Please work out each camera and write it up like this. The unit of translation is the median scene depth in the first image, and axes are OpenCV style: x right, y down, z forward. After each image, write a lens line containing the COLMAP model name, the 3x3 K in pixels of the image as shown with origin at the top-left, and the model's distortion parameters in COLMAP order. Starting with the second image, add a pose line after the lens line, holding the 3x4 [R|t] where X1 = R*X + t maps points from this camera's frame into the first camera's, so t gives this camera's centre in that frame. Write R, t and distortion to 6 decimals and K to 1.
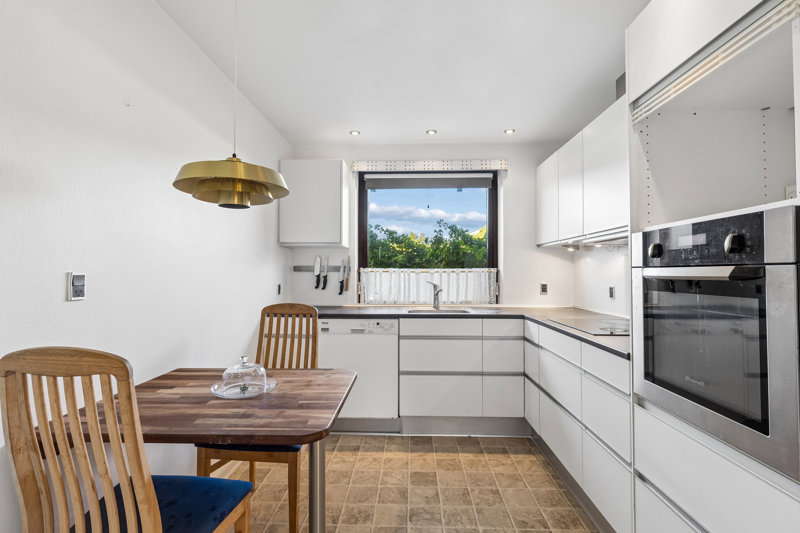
lens RADIAL K [[386.0, 0, 400.0], [0, 386.0, 266.5], [0, 0, 1]] dist [0.033740, 0.000450]
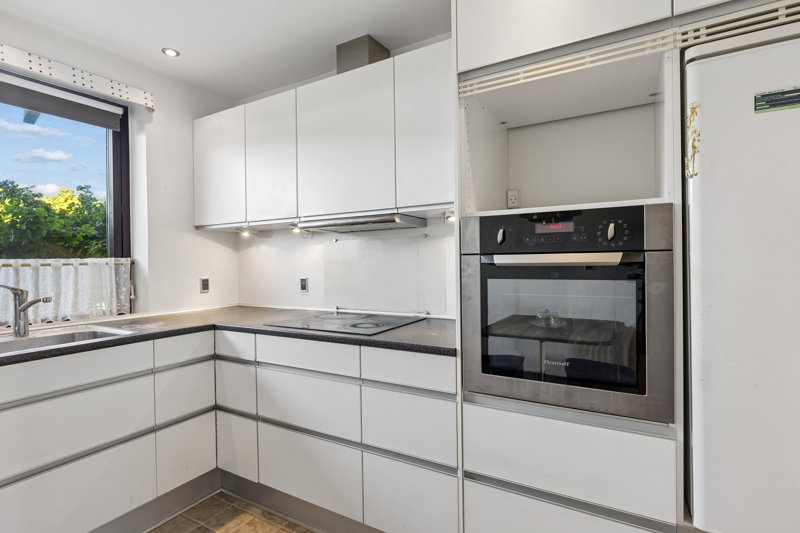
lens RADIAL K [[405.2, 0, 399.7], [0, 405.2, 264.9], [0, 0, 1]] dist [0.001027, -0.000071]
pose [[0.480860, -0.015842, 0.876654, -0.144625], [0.000461, 0.999841, 0.017815, 0.004372], [-0.876797, -0.008162, 0.480791, 0.317254]]
